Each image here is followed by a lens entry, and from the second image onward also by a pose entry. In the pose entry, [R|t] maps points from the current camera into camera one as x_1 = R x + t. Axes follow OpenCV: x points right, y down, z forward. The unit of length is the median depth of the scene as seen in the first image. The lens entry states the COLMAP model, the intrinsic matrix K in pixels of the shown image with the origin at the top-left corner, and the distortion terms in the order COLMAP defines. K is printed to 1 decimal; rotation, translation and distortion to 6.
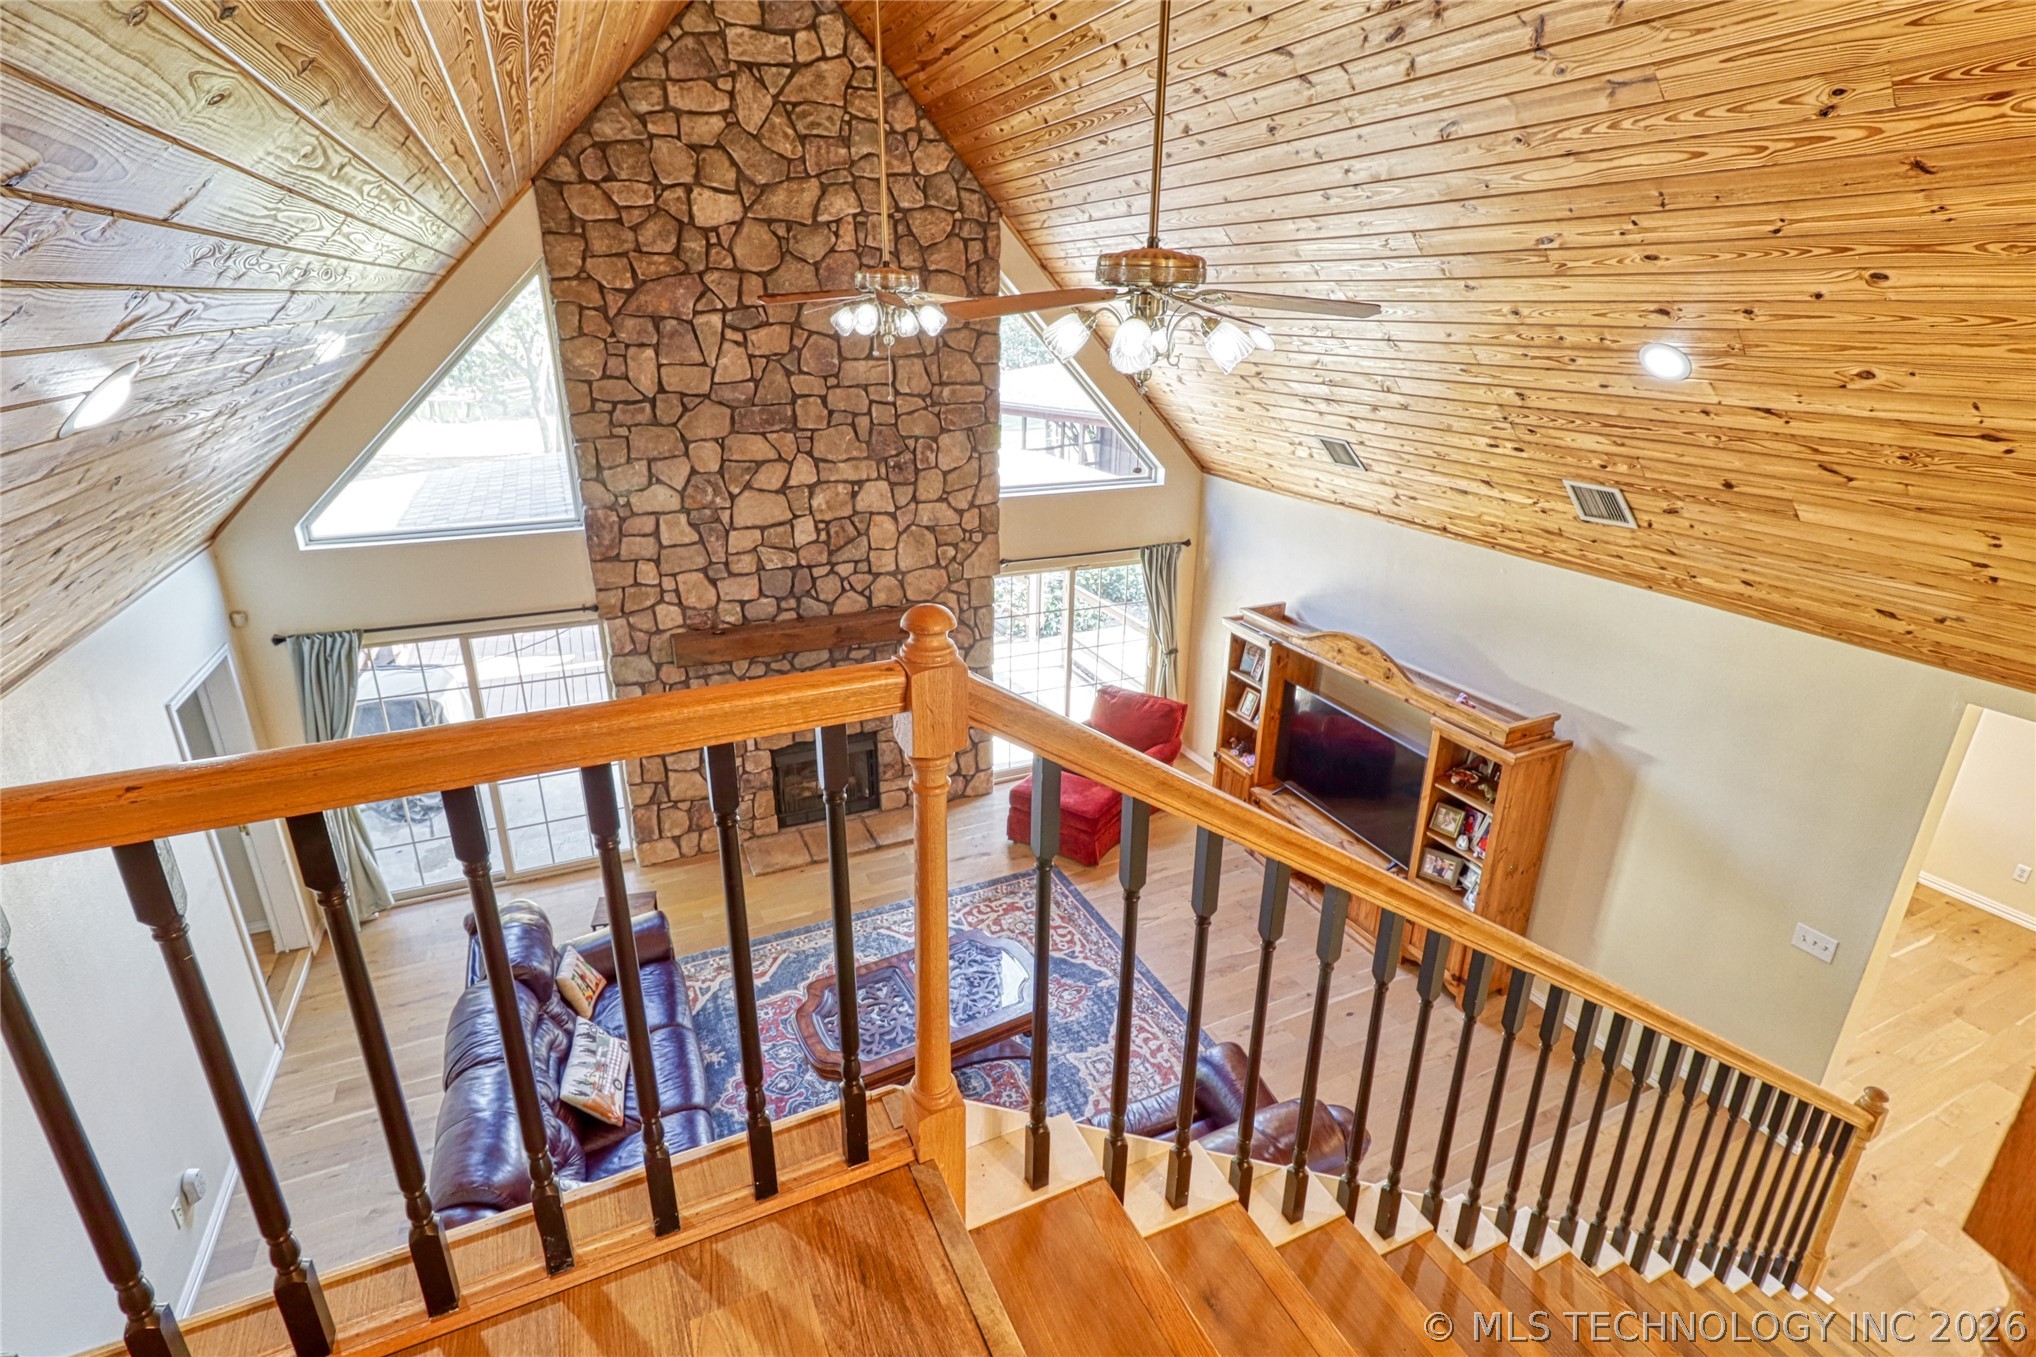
lens RADIAL K [[964.7, 0, 1031.2], [0, 964.7, 670.1], [0, 0, 1]] dist [0.001512, -0.000569]
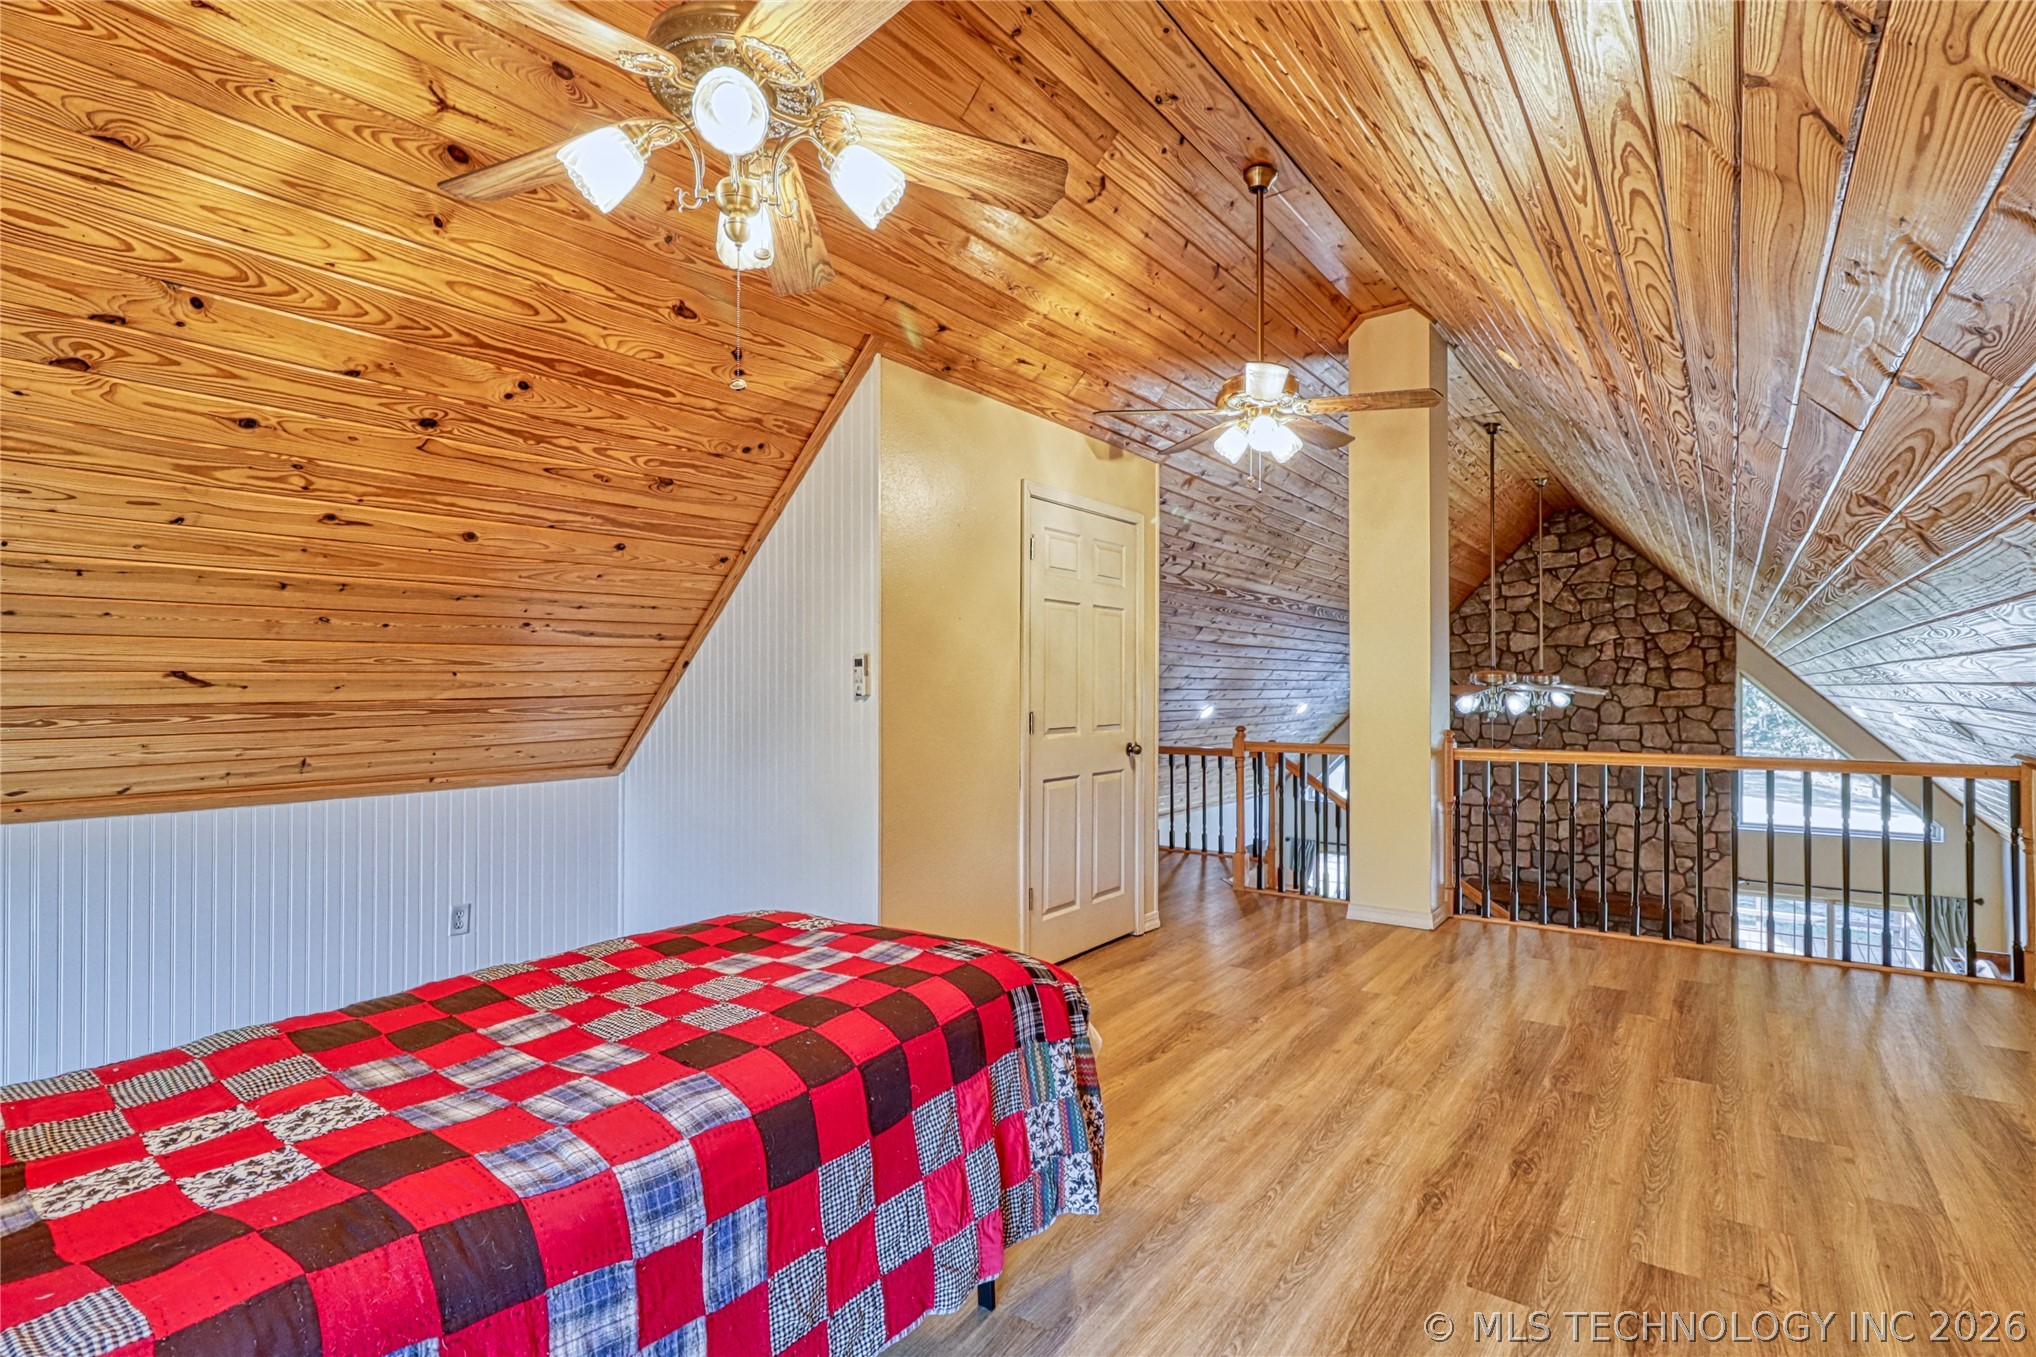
lens RADIAL K [[964.7, 0, 1035.0], [0, 964.7, 681.1], [0, 0, 1]] dist [0.001512, -0.000569]
pose [[0.481222, -0.018238, -0.876409, 0.753324], [-0.300471, 0.935785, -0.184457, 0.183246], [0.823494, 0.352100, 0.444841, -0.491163]]
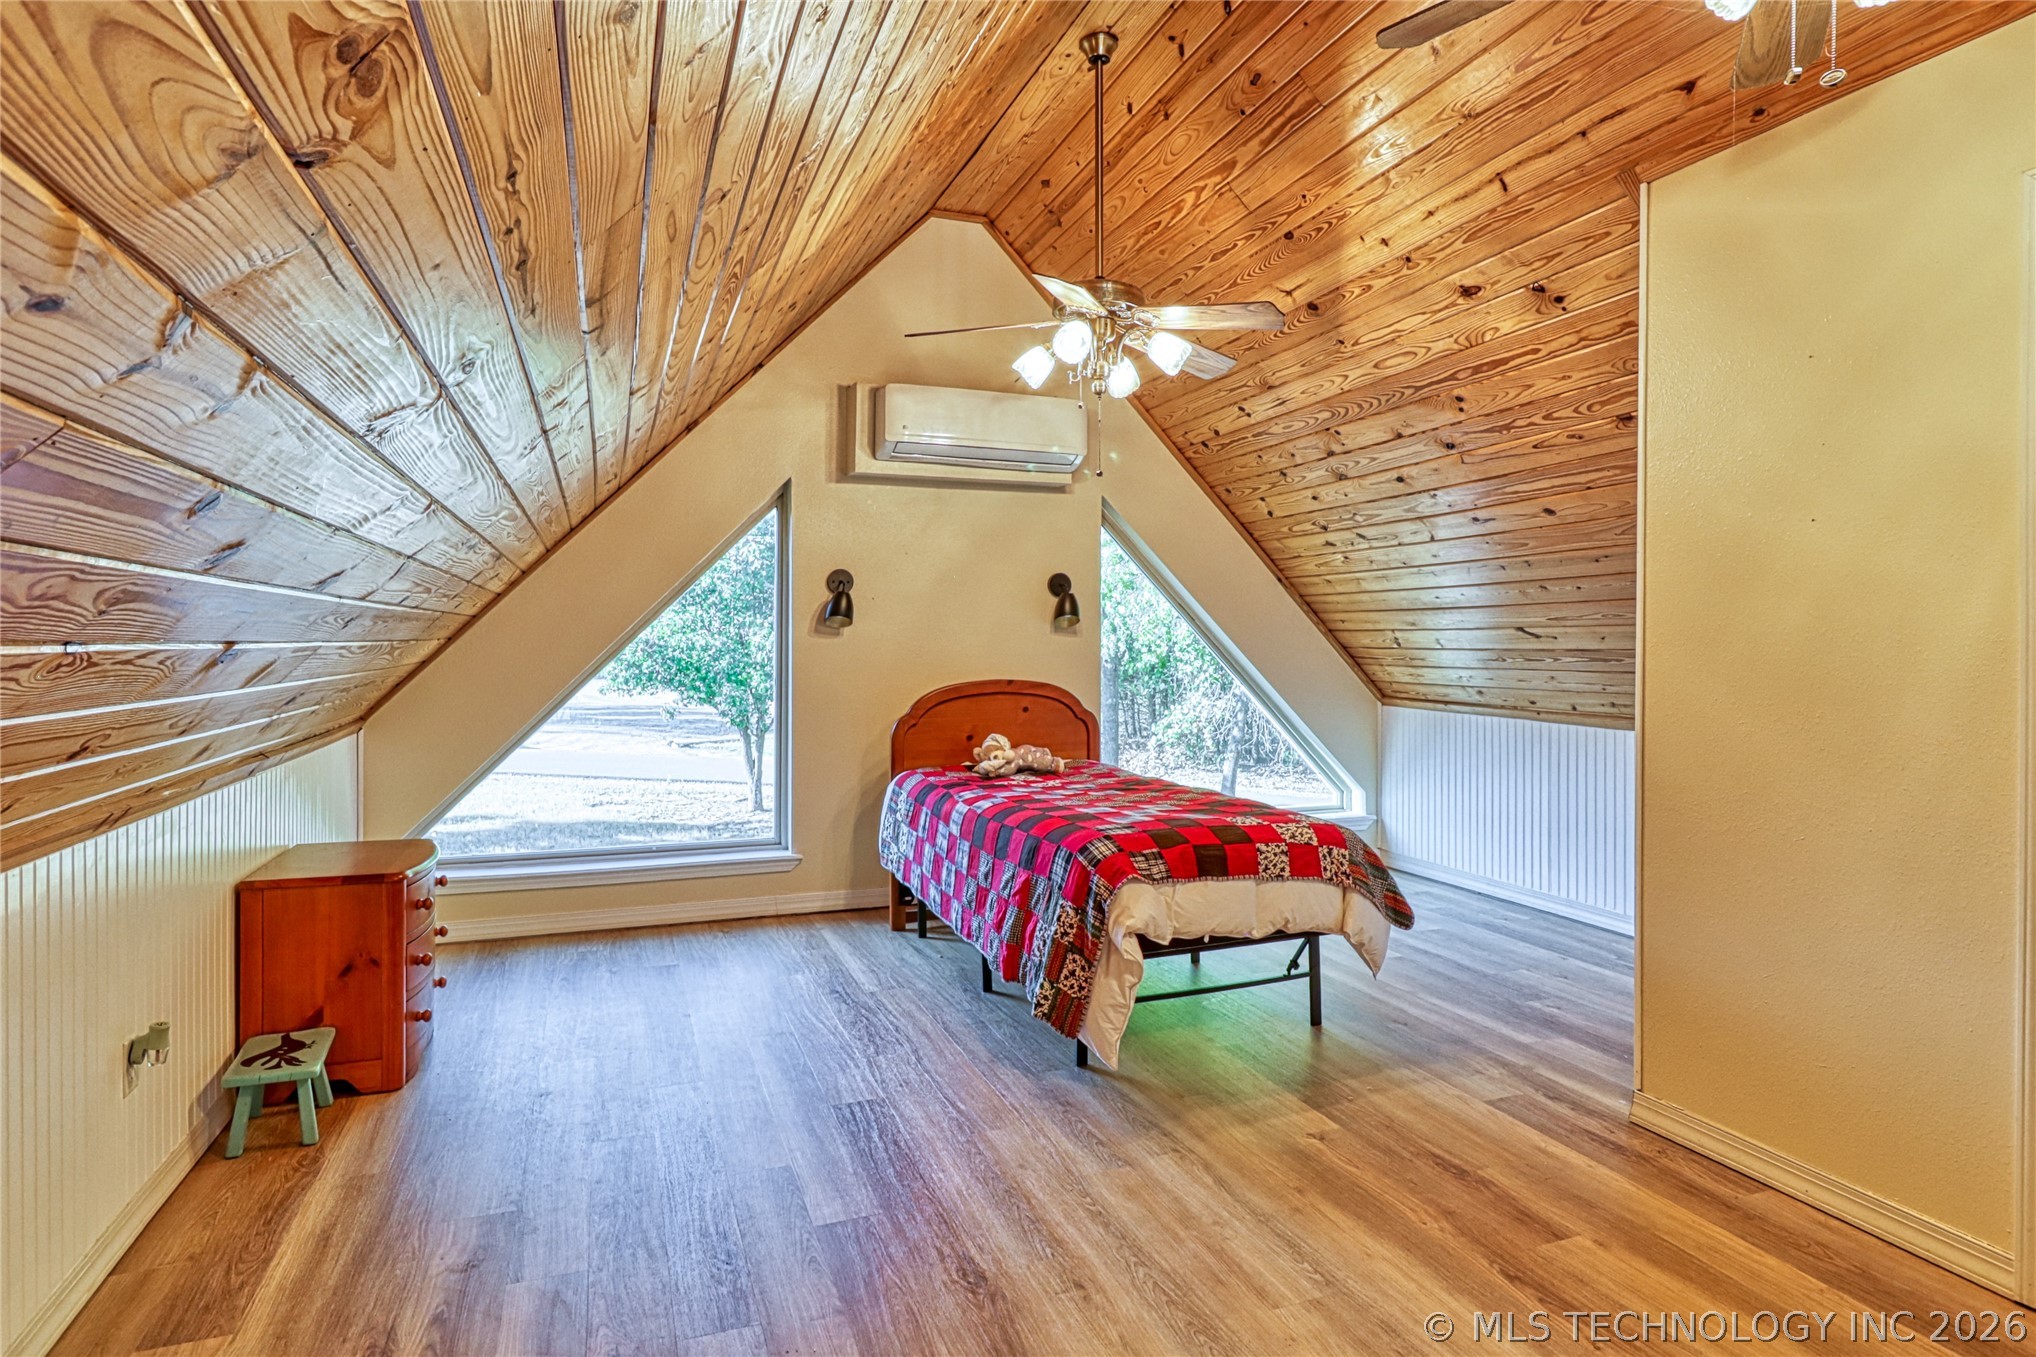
lens RADIAL K [[1101.5, 0, 1021.0], [0, 1101.5, 637.3], [0, 0, 1]] dist [0.000939, -0.000027]
pose [[-0.995923, -0.009645, 0.089689, -0.763283], [0.022400, 0.936681, 0.349467, -0.999103], [-0.087380, 0.350051, -0.932646, 2.599697]]
